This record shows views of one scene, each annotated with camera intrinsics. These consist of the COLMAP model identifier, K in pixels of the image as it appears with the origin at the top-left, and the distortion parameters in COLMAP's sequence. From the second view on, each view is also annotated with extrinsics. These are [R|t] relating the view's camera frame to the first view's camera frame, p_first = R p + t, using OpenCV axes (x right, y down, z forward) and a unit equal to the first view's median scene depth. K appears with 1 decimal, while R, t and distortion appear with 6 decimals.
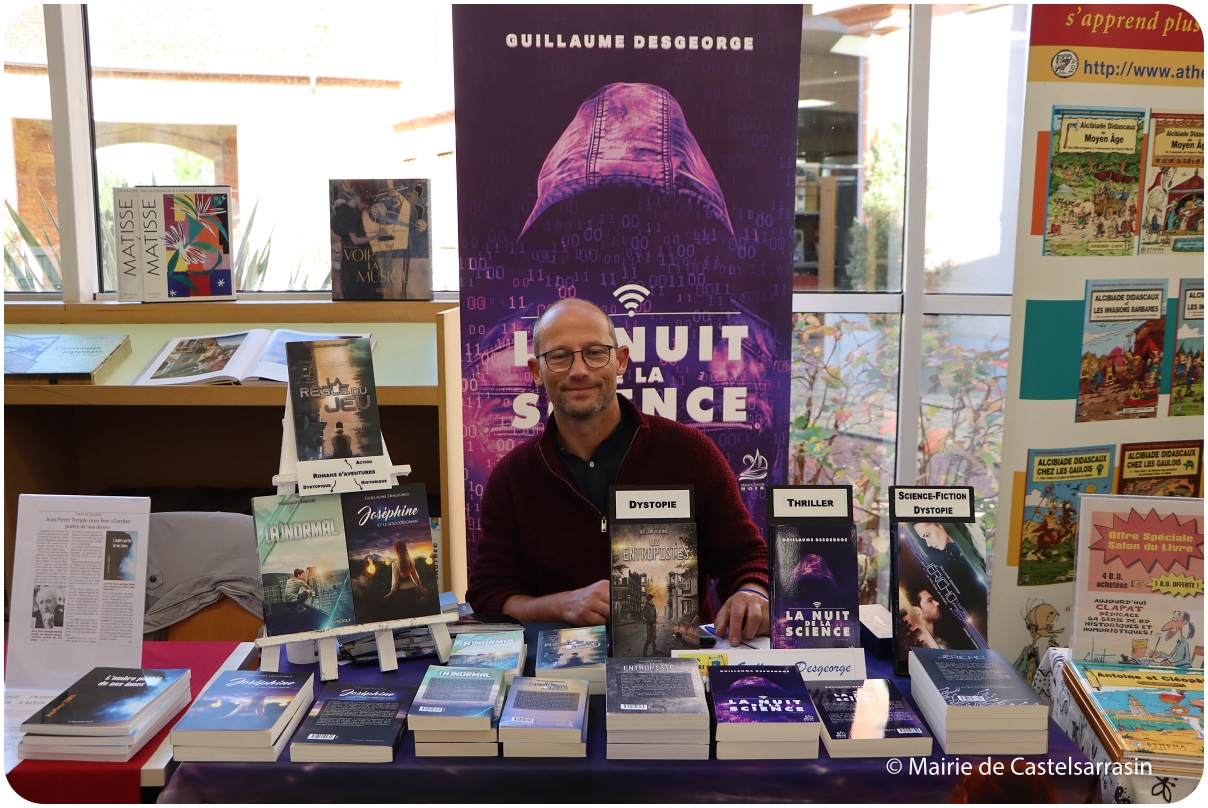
lens RADIAL K [[1228.3, 0, 604.0], [0, 1228.3, 404.0], [0, 0, 1]] dist [-0.145489, 0.298768]
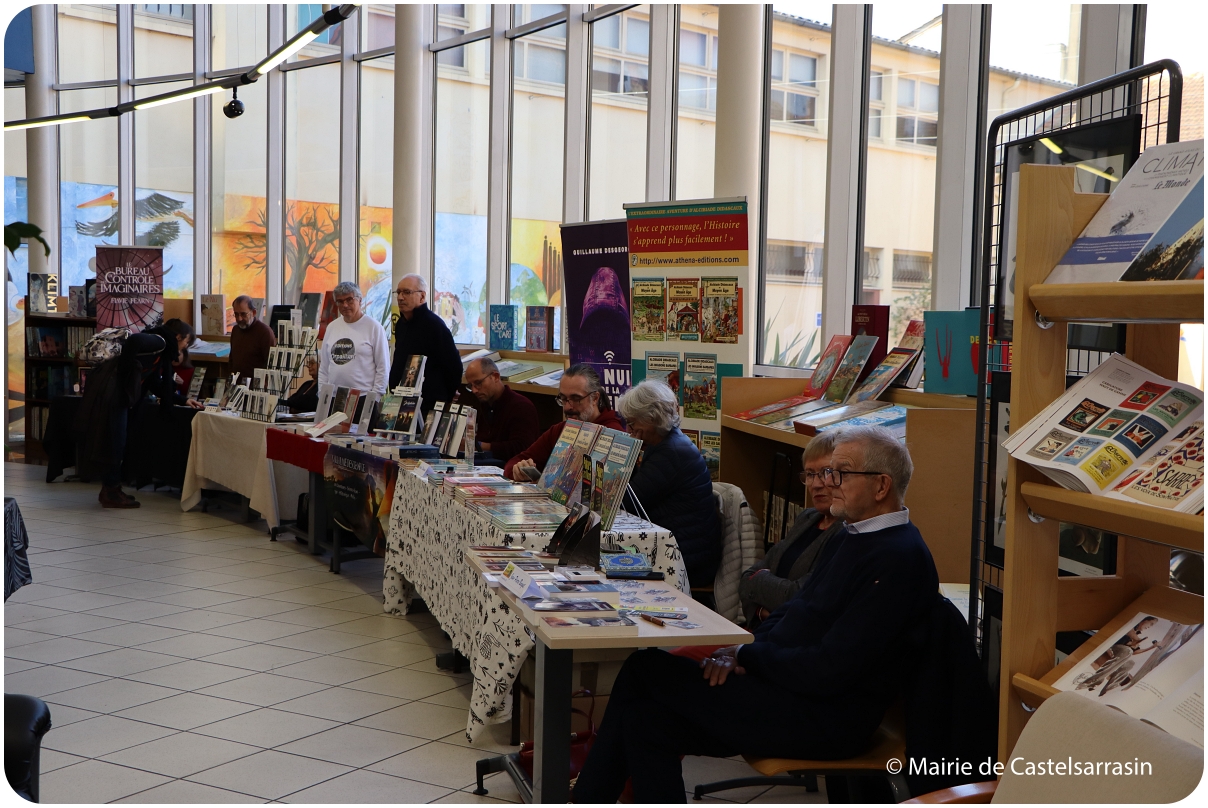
lens RADIAL K [[1535.9, 0, 604.0], [0, 1535.9, 404.0], [0, 0, 1]] dist [0.005958, 0.002112]
pose [[0.452009, 0.061558, -0.889887, 2.715246], [-0.149244, 0.988773, -0.007409, 0.027557], [0.879440, 0.136159, 0.456121, -0.352109]]
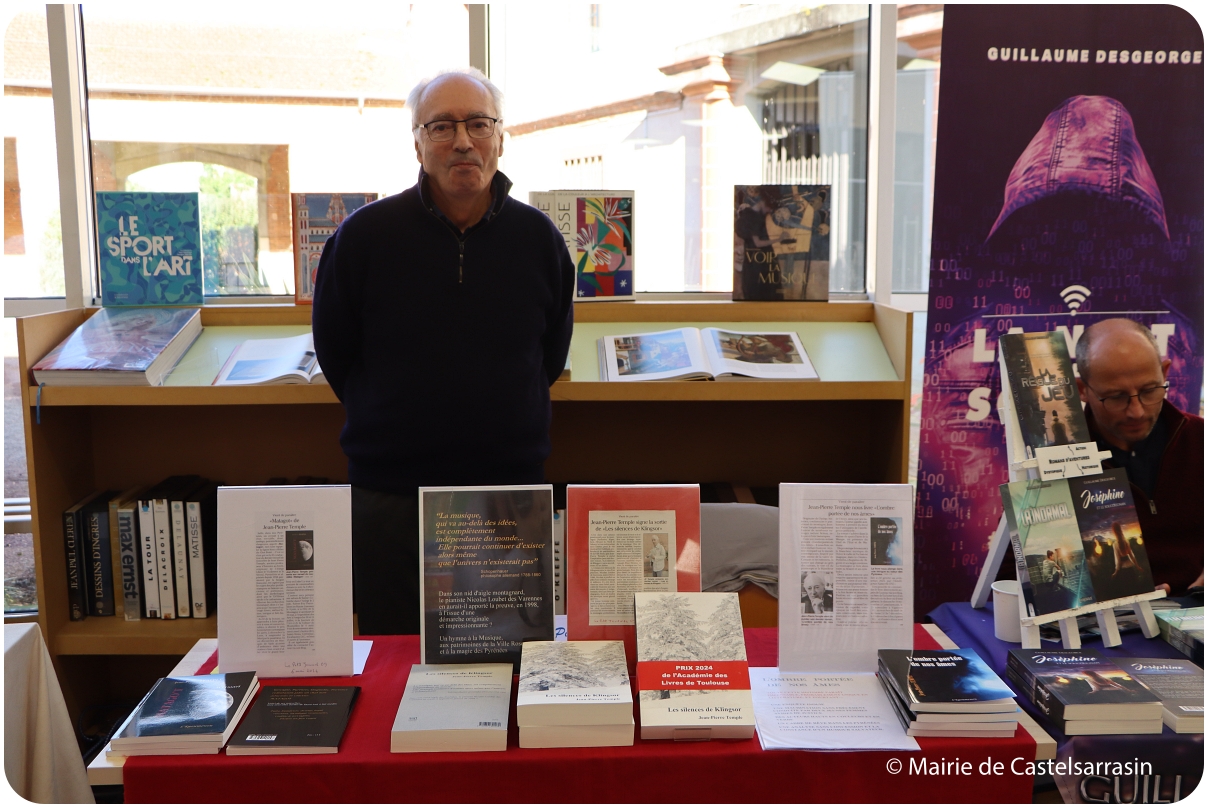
lens RADIAL K [[1158.9, 0, 604.0], [0, 1158.9, 404.0], [0, 0, 1]] dist [-0.169615, 0.281759]
pose [[0.999854, -0.005578, 0.016178, -0.414584], [0.005626, 0.999980, -0.002946, 0.006587], [-0.016161, 0.003036, 0.999865, 0.019132]]
